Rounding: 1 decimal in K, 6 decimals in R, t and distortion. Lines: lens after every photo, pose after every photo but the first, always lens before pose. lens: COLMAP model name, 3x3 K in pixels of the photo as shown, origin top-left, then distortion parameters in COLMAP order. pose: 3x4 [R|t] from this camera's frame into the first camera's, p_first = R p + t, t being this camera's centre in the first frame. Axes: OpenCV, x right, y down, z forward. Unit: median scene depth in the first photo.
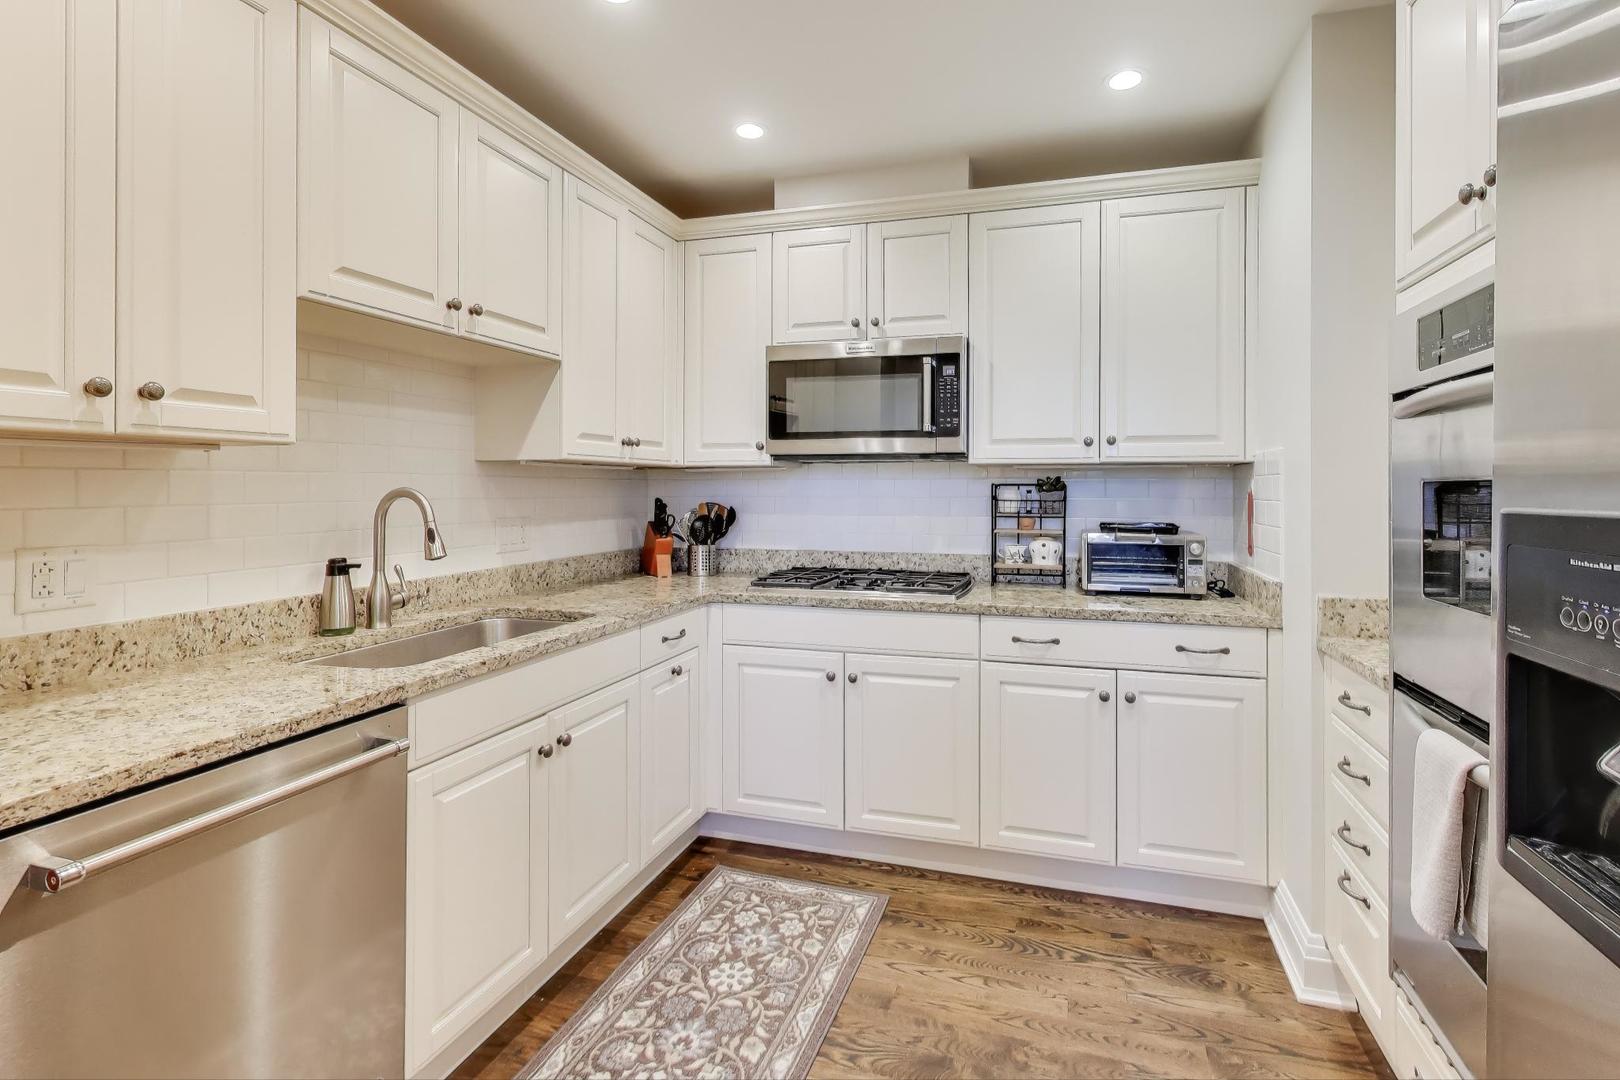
lens RADIAL K [[738.7, 0, 861.7], [0, 738.7, 483.7], [0, 0, 1]] dist [-0.002351, 0.000524]
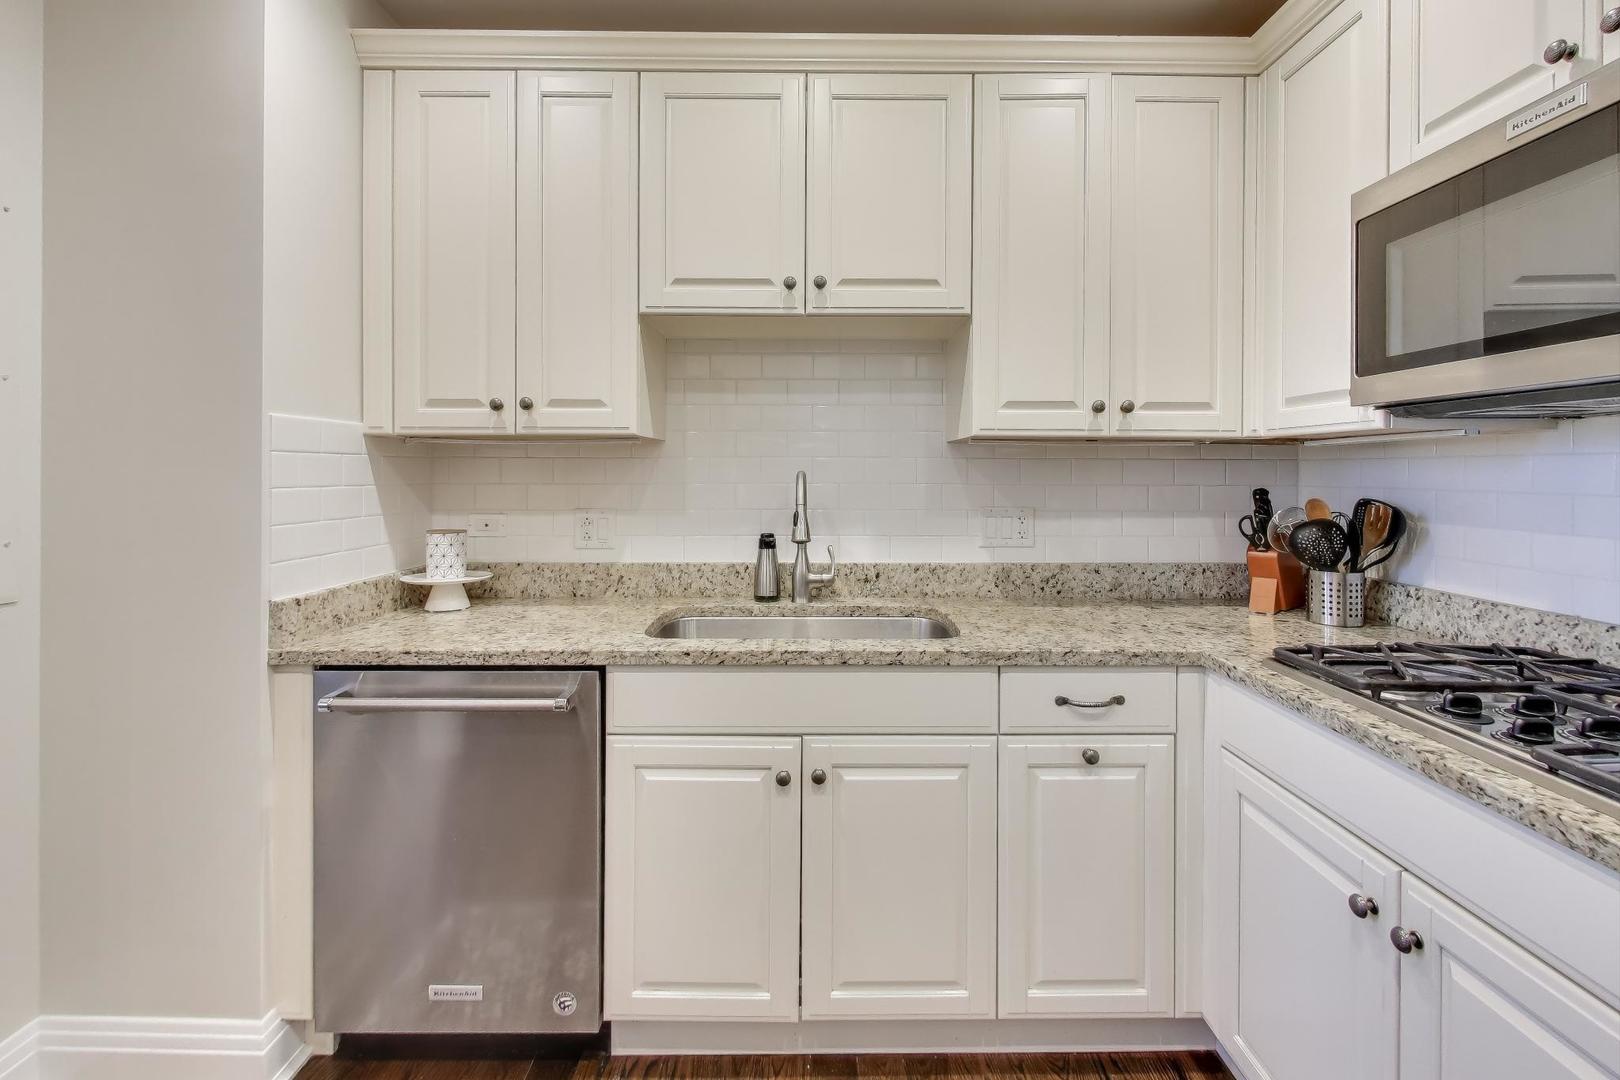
lens RADIAL K [[738.7, 0, 865.2], [0, 738.7, 464.9], [0, 0, 1]] dist [-0.002351, 0.000524]
pose [[0.273563, -0.005850, -0.961836, 0.362455], [0.001998, 0.999983, -0.005514, 0.002555], [0.961852, -0.000414, 0.273570, 0.729476]]
